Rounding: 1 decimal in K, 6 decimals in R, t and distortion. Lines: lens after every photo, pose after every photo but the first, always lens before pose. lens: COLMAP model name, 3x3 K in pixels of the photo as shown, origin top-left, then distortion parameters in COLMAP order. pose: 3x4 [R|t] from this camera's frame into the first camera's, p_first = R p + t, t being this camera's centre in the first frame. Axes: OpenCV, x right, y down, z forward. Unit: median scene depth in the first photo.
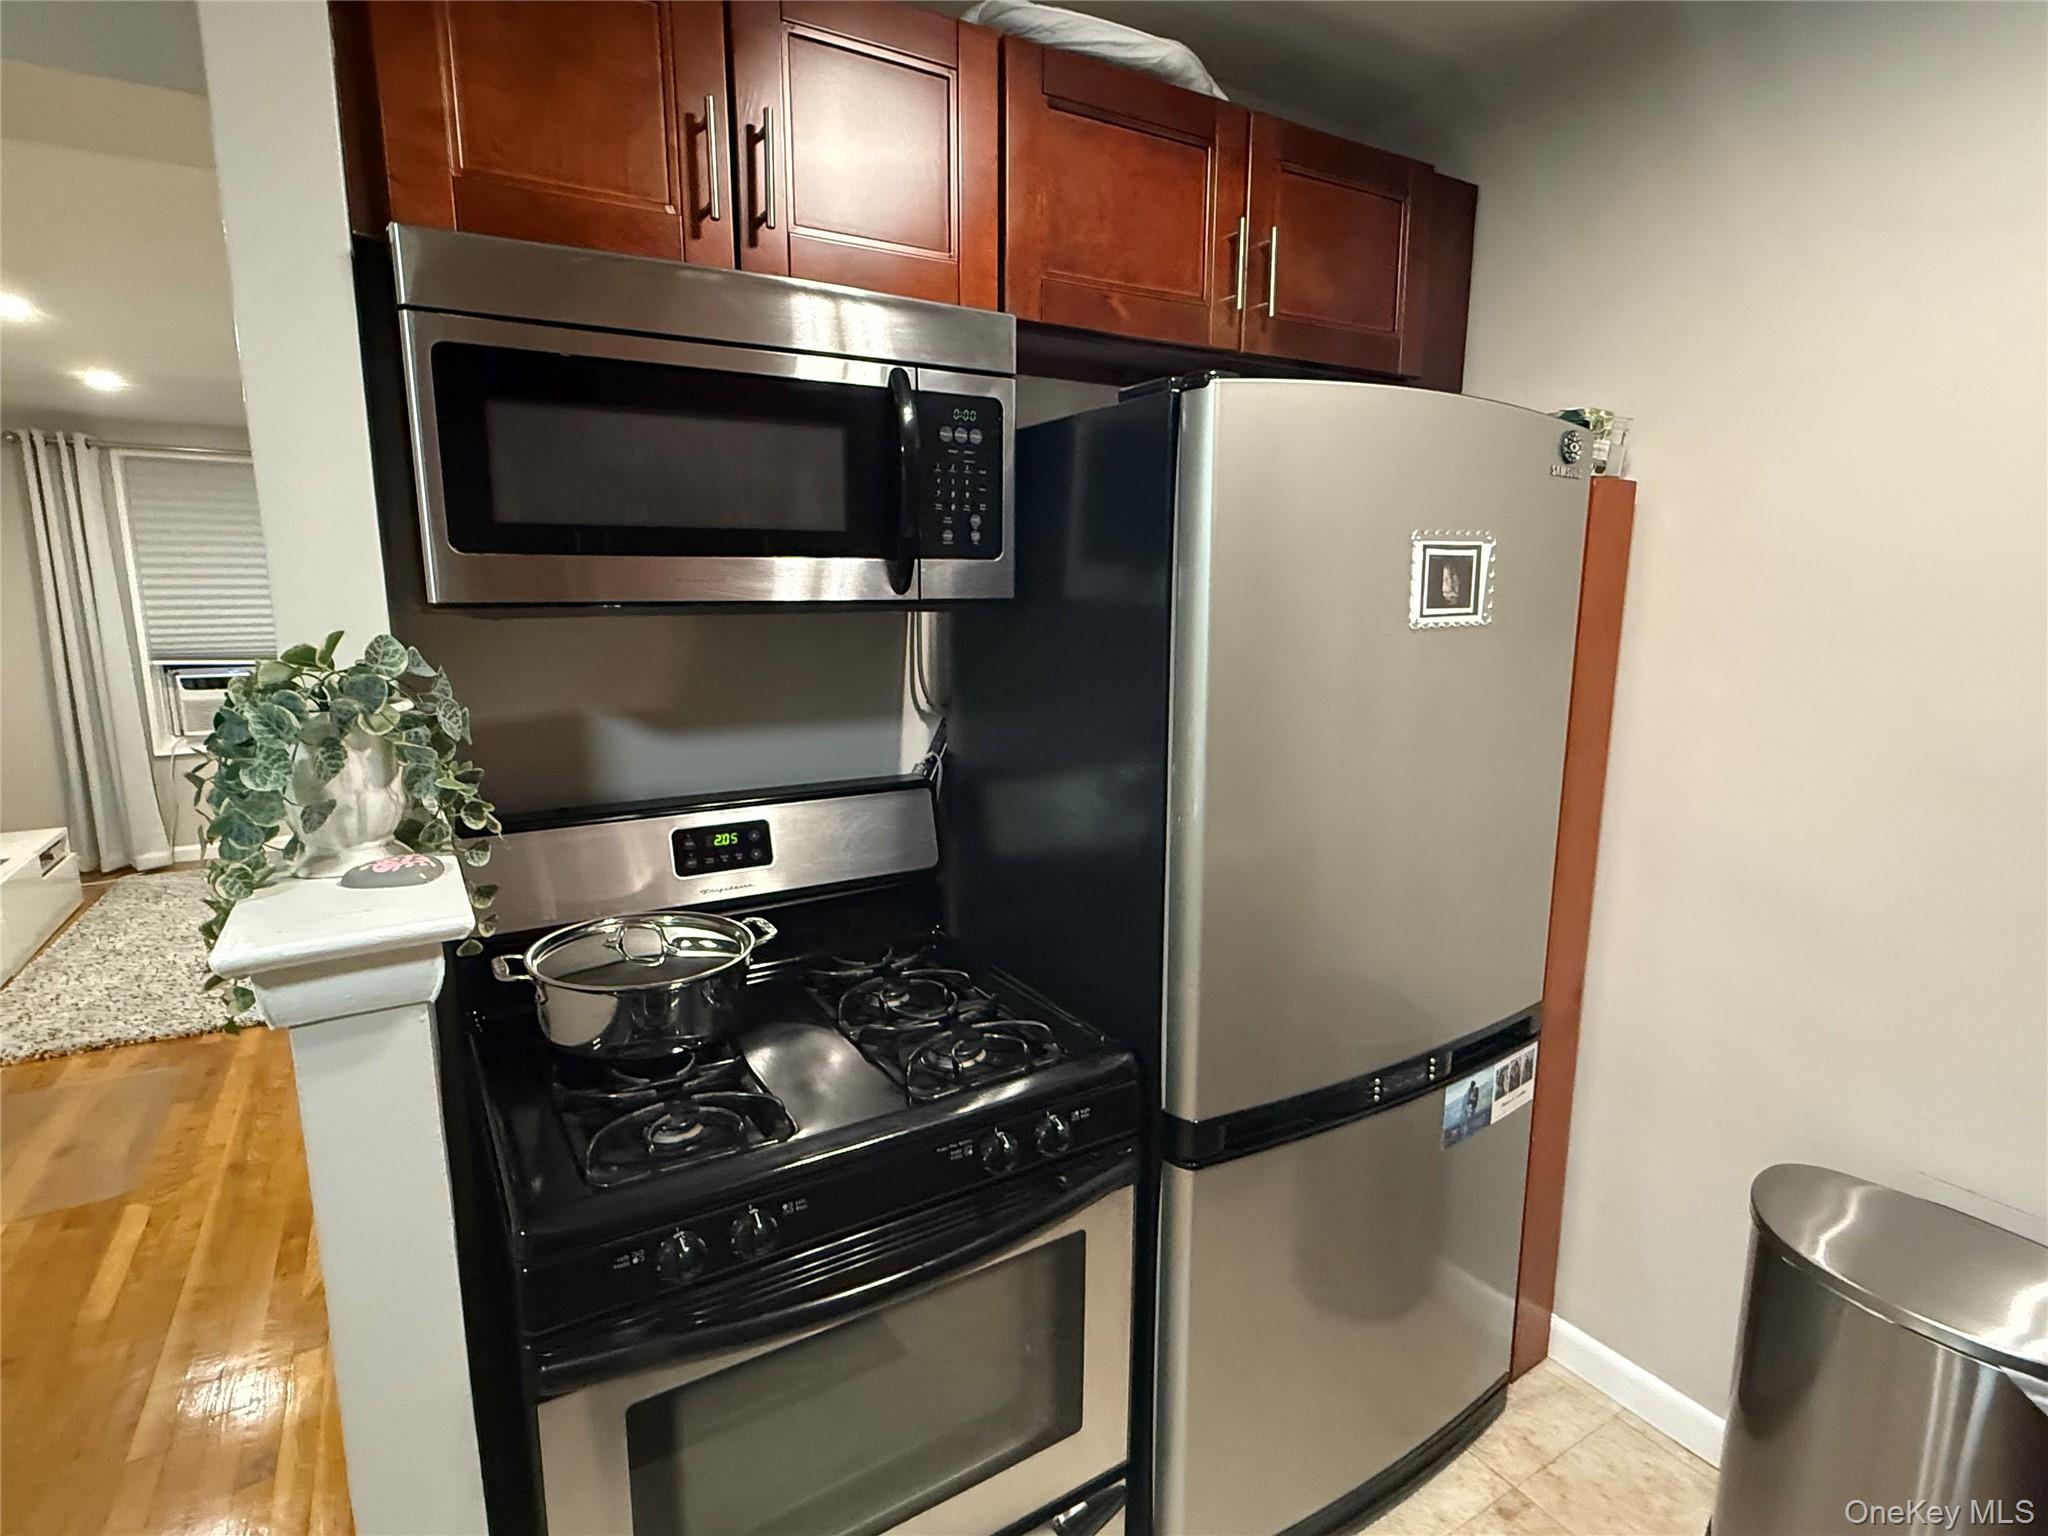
lens RADIAL K [[1037.7, 0, 1025.0], [0, 1037.7, 768.7], [0, 0, 1]] dist [0.001675, -0.001626]
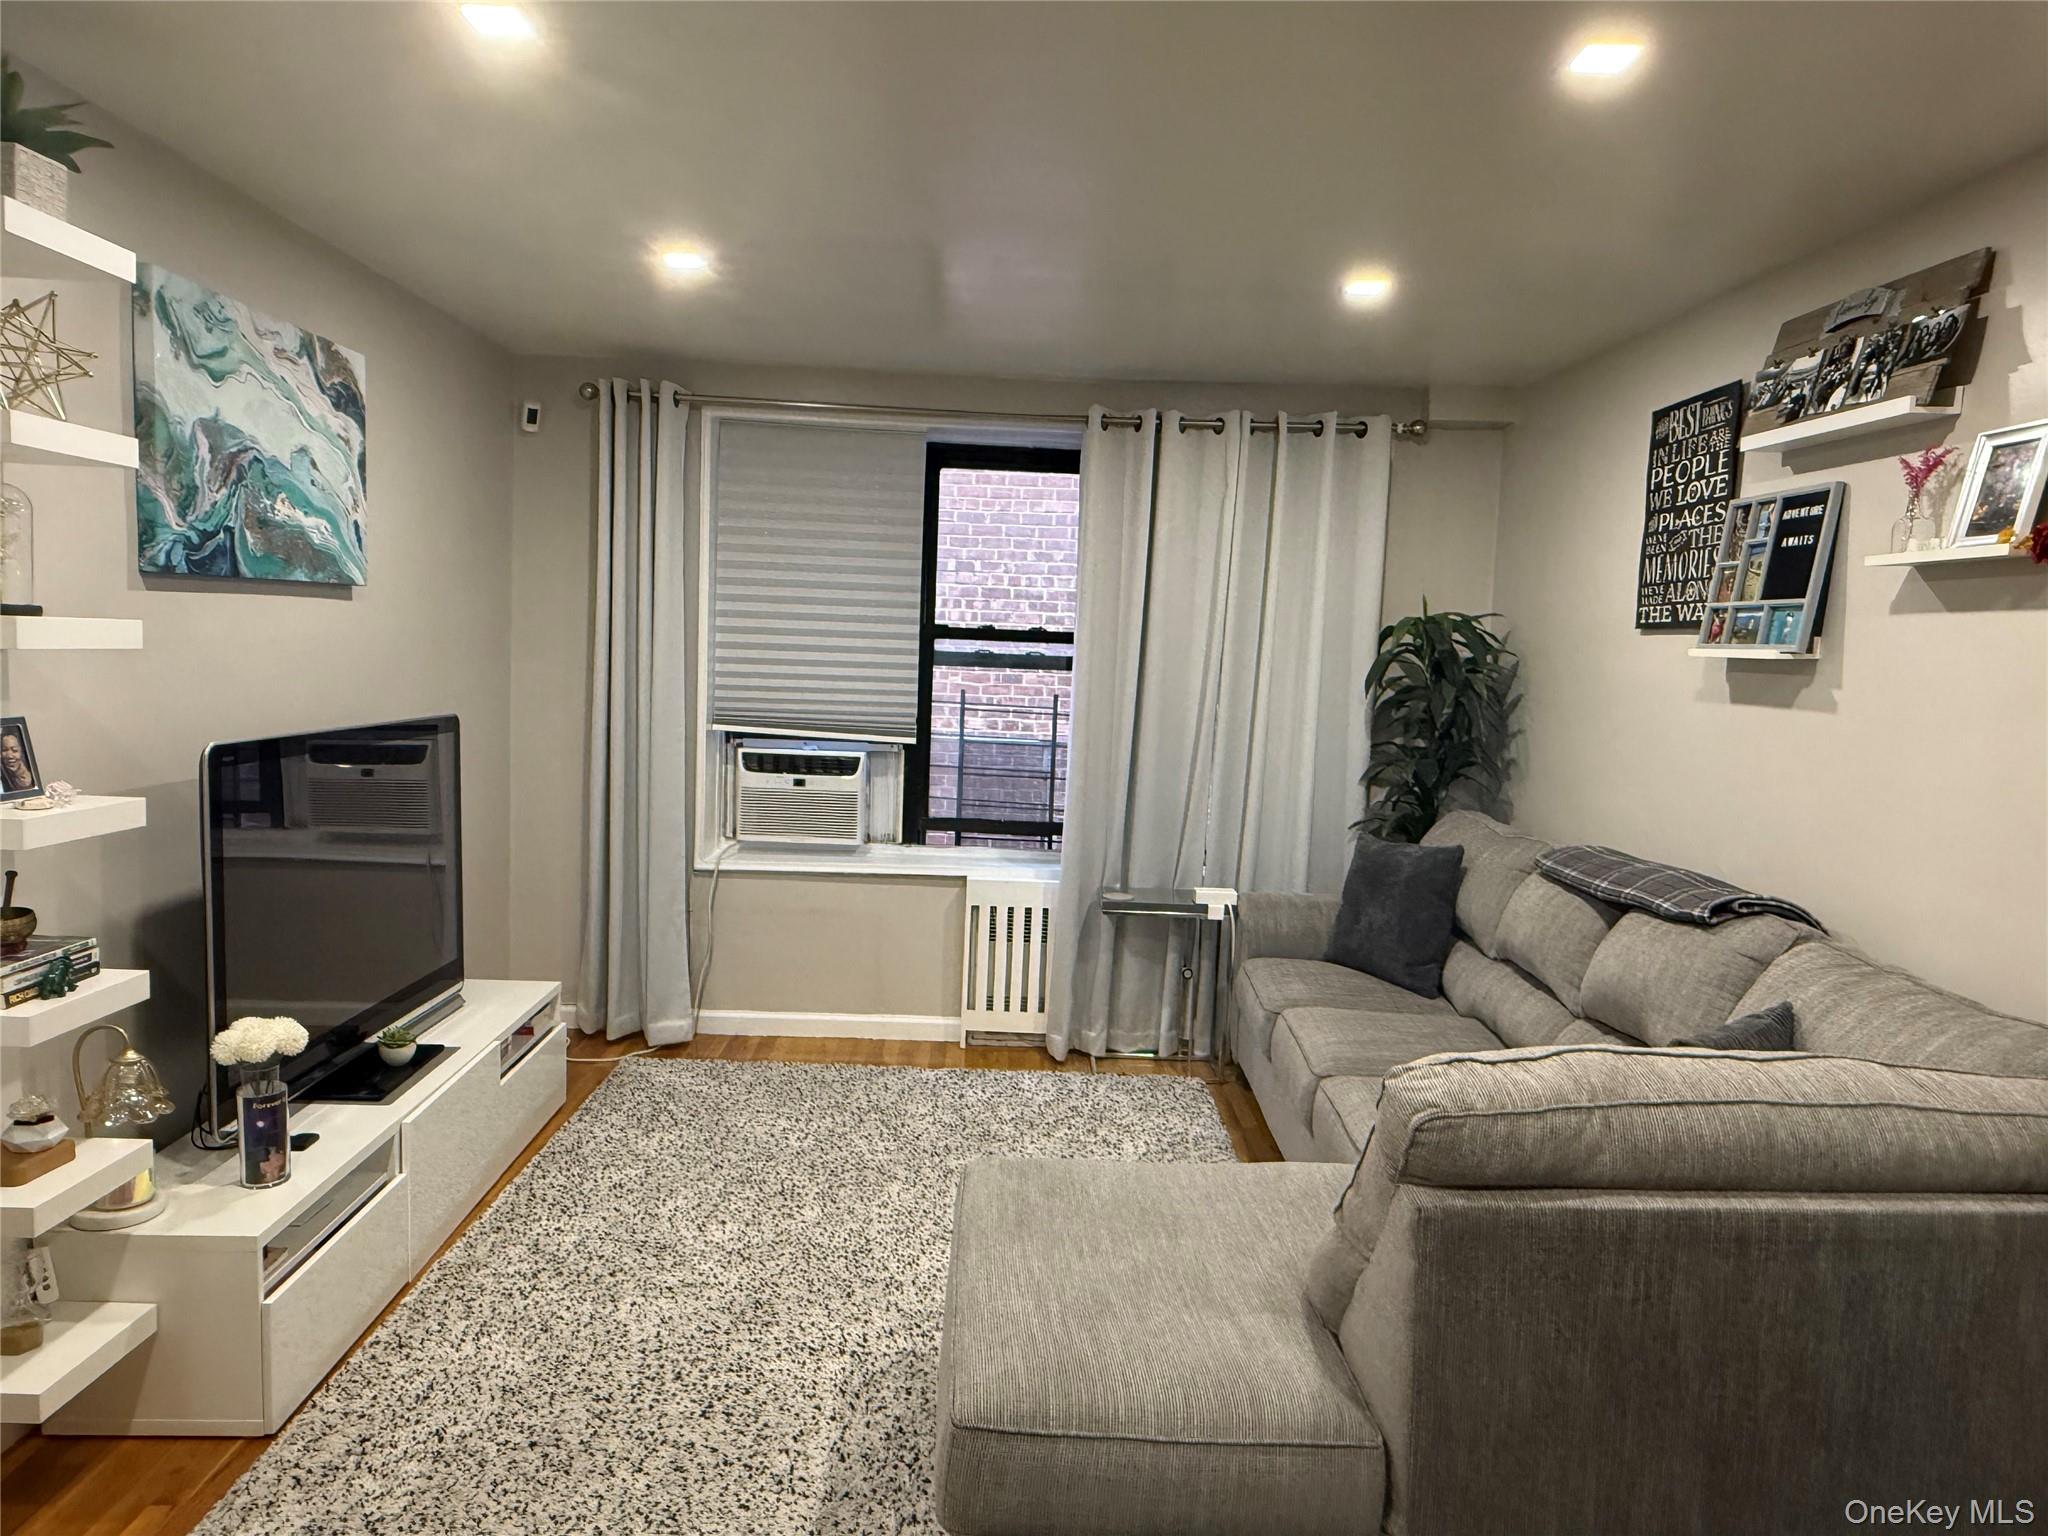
lens RADIAL K [[1343.8, 0, 1041.1], [0, 1343.8, 766.7], [0, 0, 1]] dist [-0.012285, 0.005935]
pose [[0.877233, 0.085390, -0.472410, -0.403817], [-0.123888, 0.990988, -0.050927, -0.095350], [0.463804, 0.103201, 0.879907, 0.559165]]
